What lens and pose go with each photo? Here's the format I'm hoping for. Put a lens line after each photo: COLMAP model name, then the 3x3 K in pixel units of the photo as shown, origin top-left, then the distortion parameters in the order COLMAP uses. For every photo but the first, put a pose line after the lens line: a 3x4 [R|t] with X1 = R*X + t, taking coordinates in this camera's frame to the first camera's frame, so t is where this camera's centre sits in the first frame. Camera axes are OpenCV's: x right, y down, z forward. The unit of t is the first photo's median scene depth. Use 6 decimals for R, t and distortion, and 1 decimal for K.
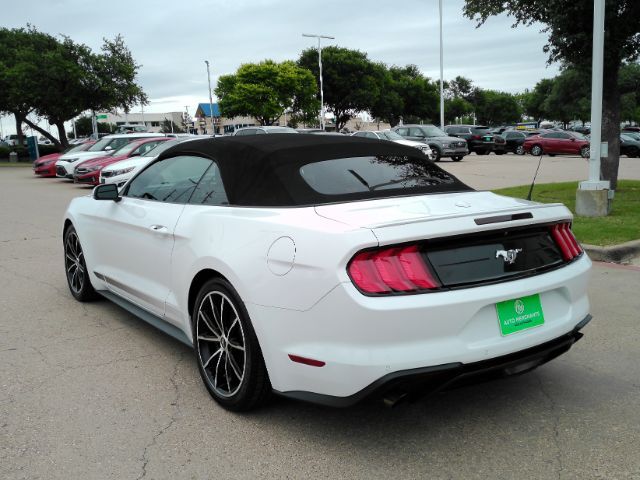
lens RADIAL K [[603.4, 0, 320.0], [0, 603.4, 240.0], [0, 0, 1]] dist [0.108189, -0.158474]
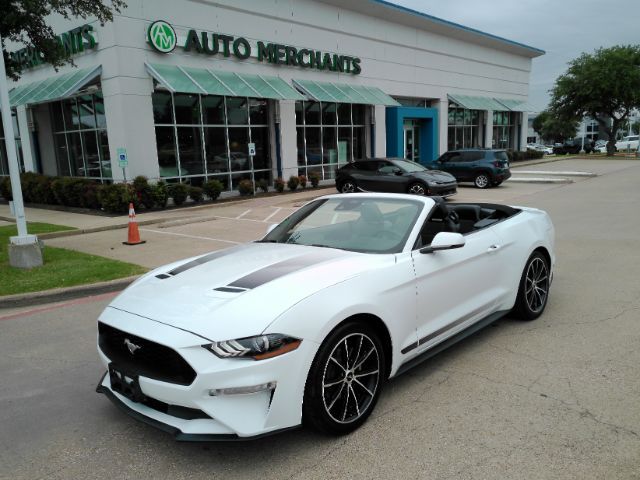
lens RADIAL K [[509.6, 0, 320.0], [0, 509.6, 240.0], [0, 0, 1]] dist [0.084796, -0.095105]
pose [[-0.178937, -0.116948, 0.976885, -0.226007], [0.205408, 0.966589, 0.153340, -0.050309], [-0.962179, 0.228099, -0.148936, 0.259827]]
